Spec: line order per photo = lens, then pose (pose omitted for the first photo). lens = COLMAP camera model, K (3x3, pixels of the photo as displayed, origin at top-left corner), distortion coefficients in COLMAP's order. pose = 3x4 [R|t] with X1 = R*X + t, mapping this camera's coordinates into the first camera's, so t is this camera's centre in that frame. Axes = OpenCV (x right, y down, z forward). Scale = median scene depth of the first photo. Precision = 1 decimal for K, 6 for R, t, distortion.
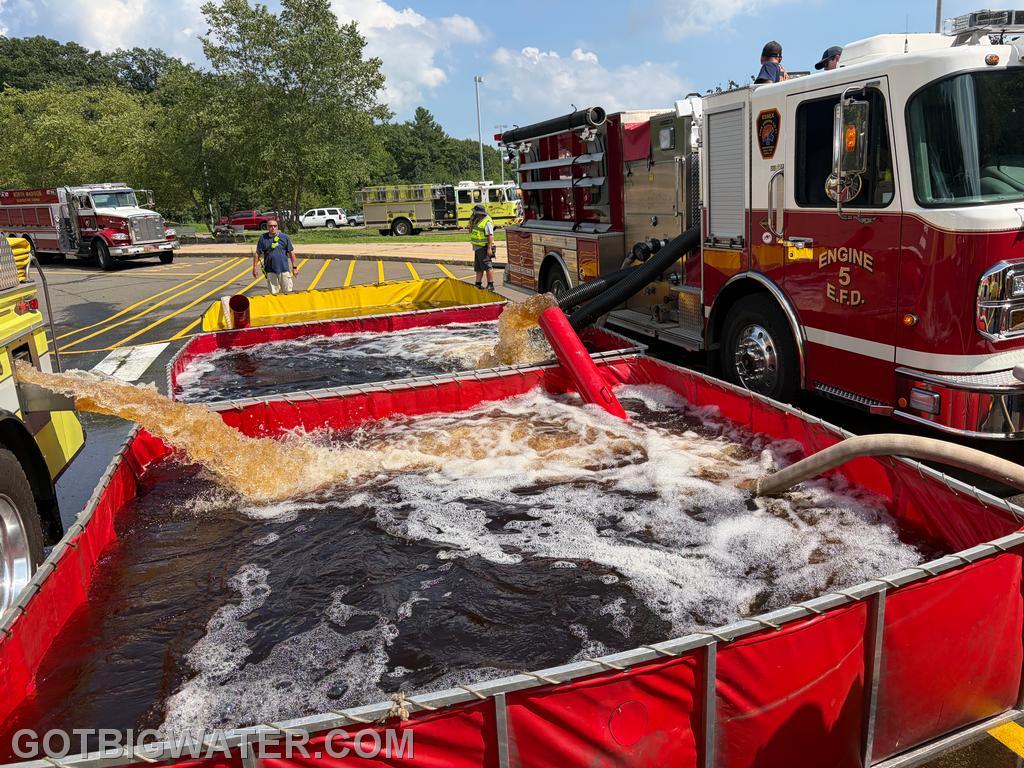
lens RADIAL K [[805.7, 0, 517.9], [0, 805.7, 385.7], [0, 0, 1]] dist [0.019749, -0.003622]
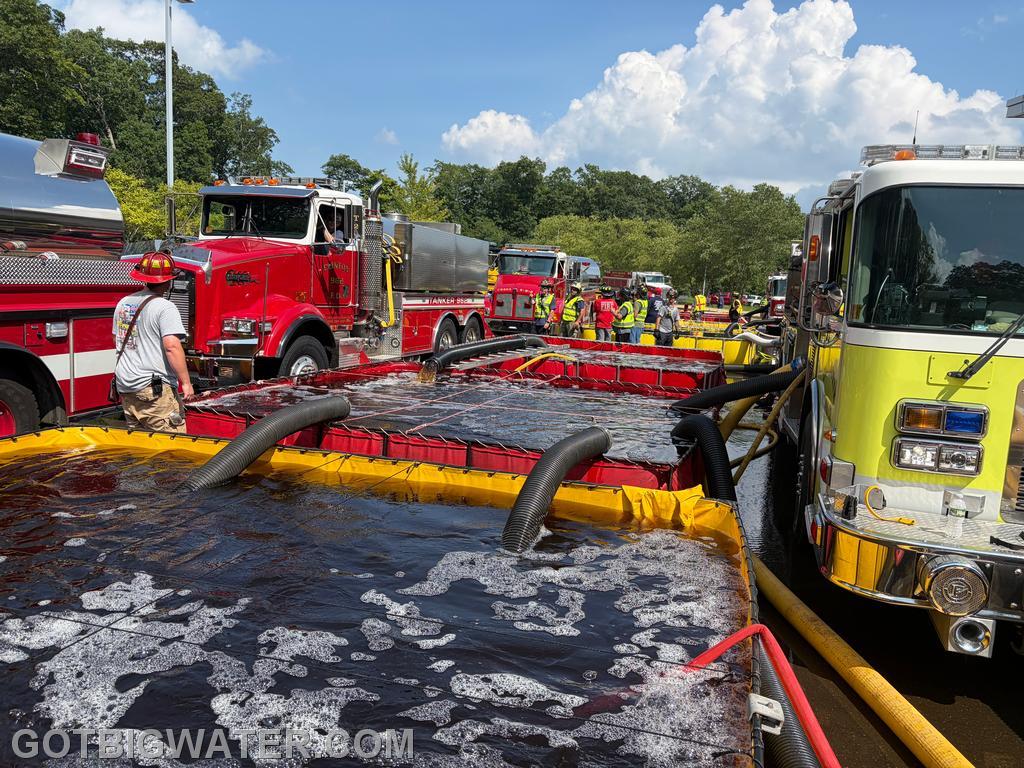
lens RADIAL K [[805.7, 0, 517.9], [0, 805.7, 385.7], [0, 0, 1]] dist [0.019749, -0.003622]
pose [[0.822834, 0.175803, -0.540406, 0.290736], [-0.230394, 0.972488, -0.034437, 0.143375], [0.519484, 0.152842, 0.840700, -0.668790]]
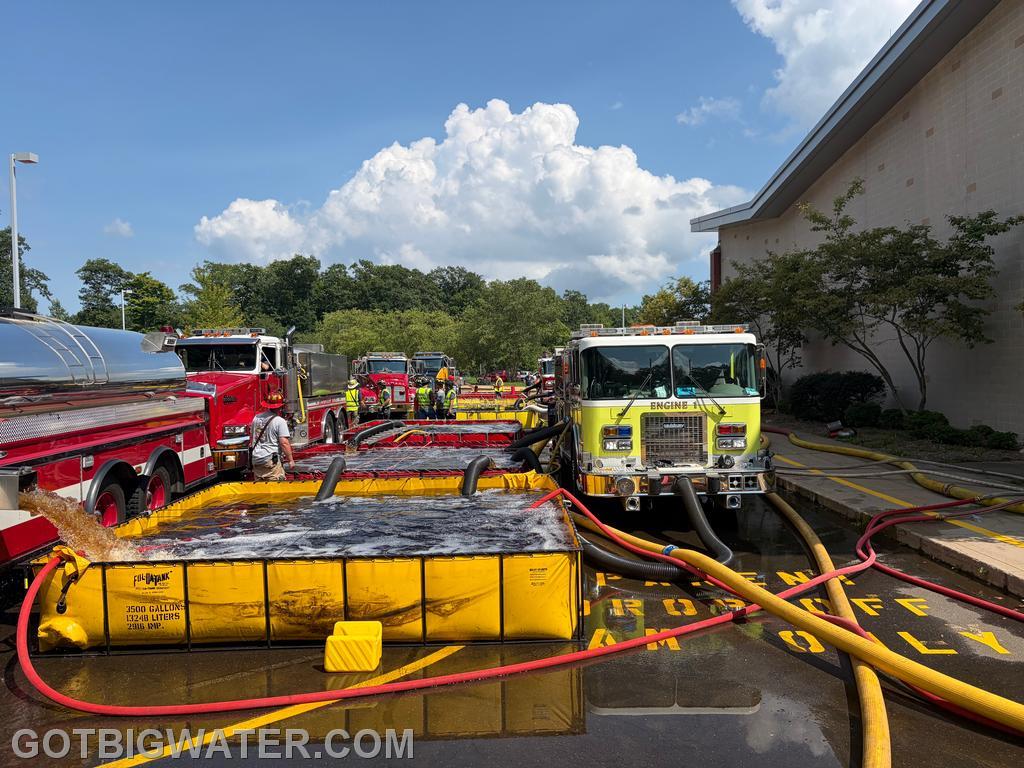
lens RADIAL K [[802.5, 0, 512.0], [0, 802.5, 384.0], [0, 0, 1]] dist [0.487579, -0.000805]
pose [[0.947434, 0.047105, -0.316465, 0.336897], [-0.109184, 0.977329, -0.181402, 0.172566], [0.300745, 0.206420, 0.931098, -0.841565]]
